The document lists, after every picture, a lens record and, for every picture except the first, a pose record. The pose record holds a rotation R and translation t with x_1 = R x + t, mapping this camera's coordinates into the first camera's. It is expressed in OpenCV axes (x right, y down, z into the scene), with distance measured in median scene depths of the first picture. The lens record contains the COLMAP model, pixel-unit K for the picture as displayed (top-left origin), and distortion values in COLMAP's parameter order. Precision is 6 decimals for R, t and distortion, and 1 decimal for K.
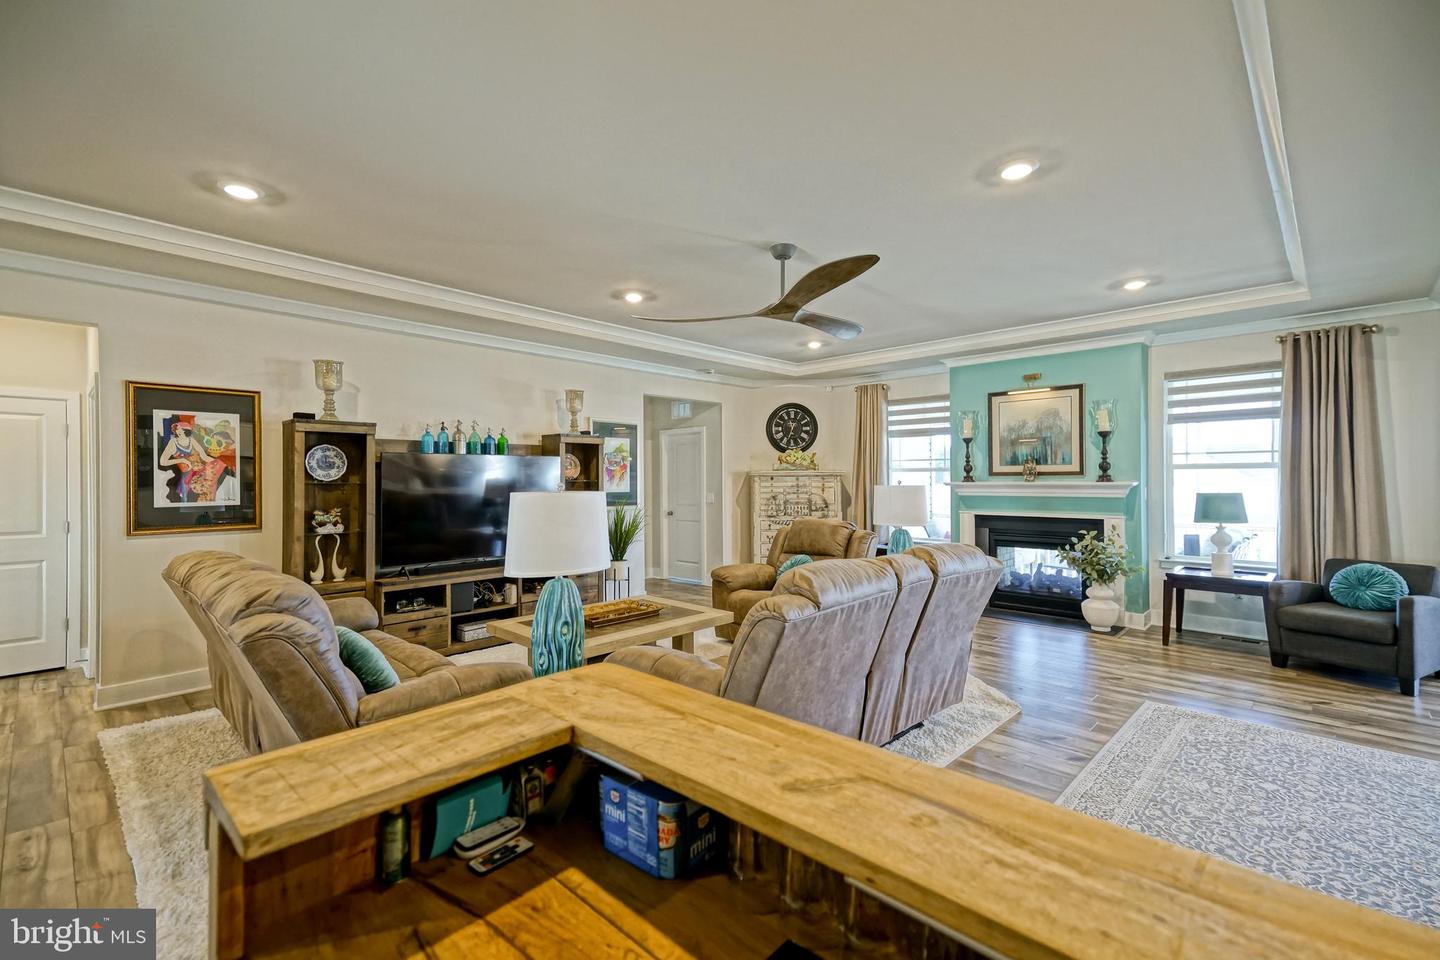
lens RADIAL K [[639.0, 0, 689.7], [0, 639.0, 473.3], [0, 0, 1]] dist [0.037491, -0.000194]
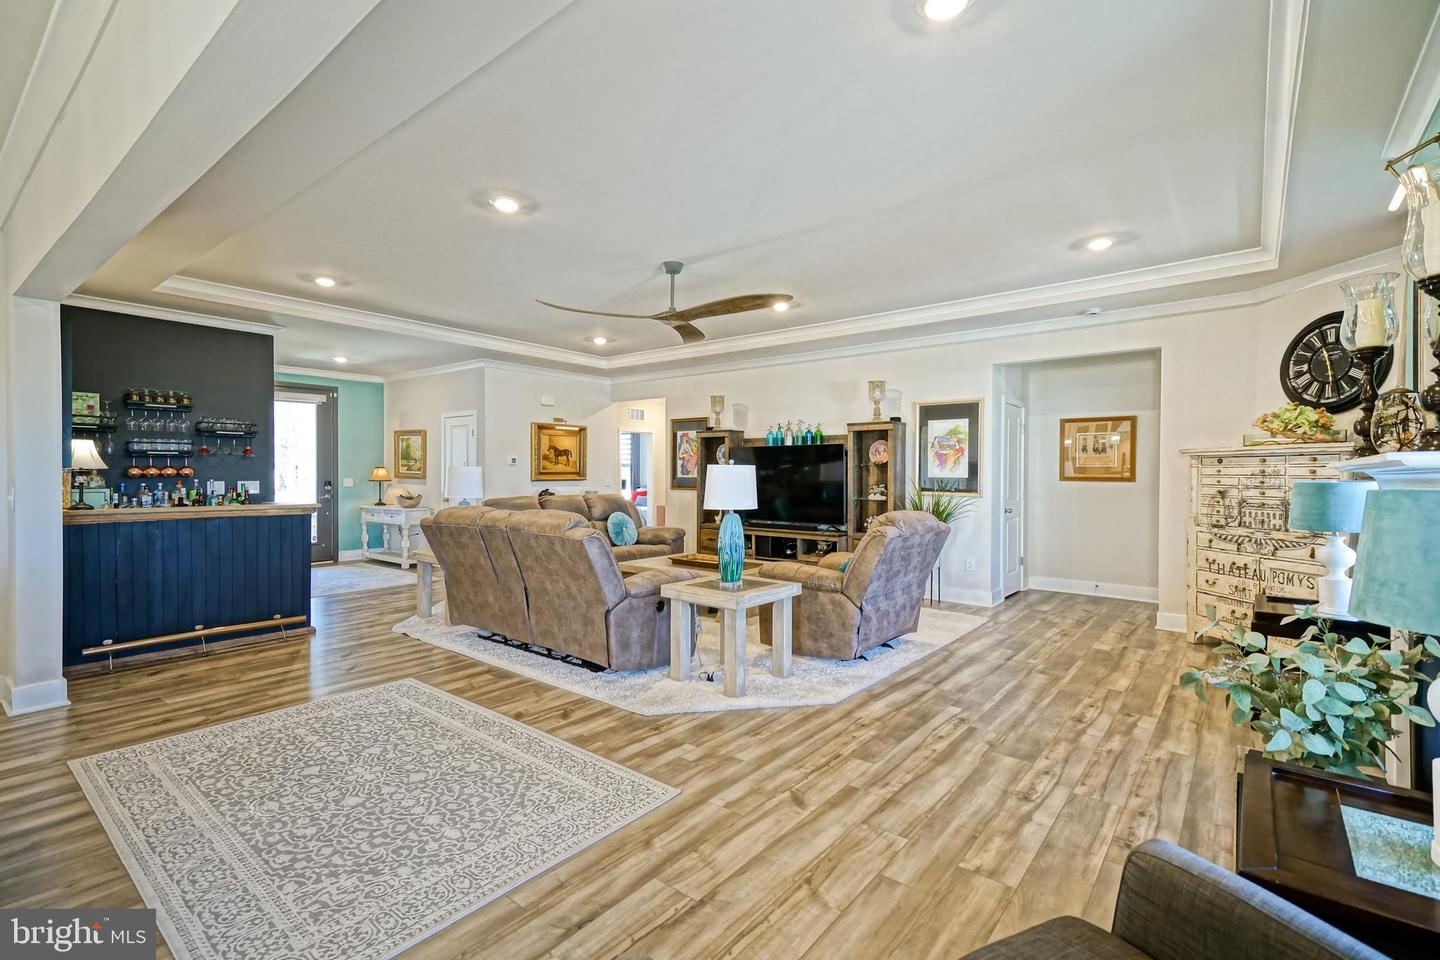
lens RADIAL K [[639.0, 0, 722.5], [0, 639.0, 479.2], [0, 0, 1]] dist [0.037491, -0.000194]
pose [[0.105211, 0.012199, -0.994375, 0.788489], [-0.000472, 0.999925, 0.012217, 0.020394], [0.994450, -0.000816, 0.105209, 0.577290]]
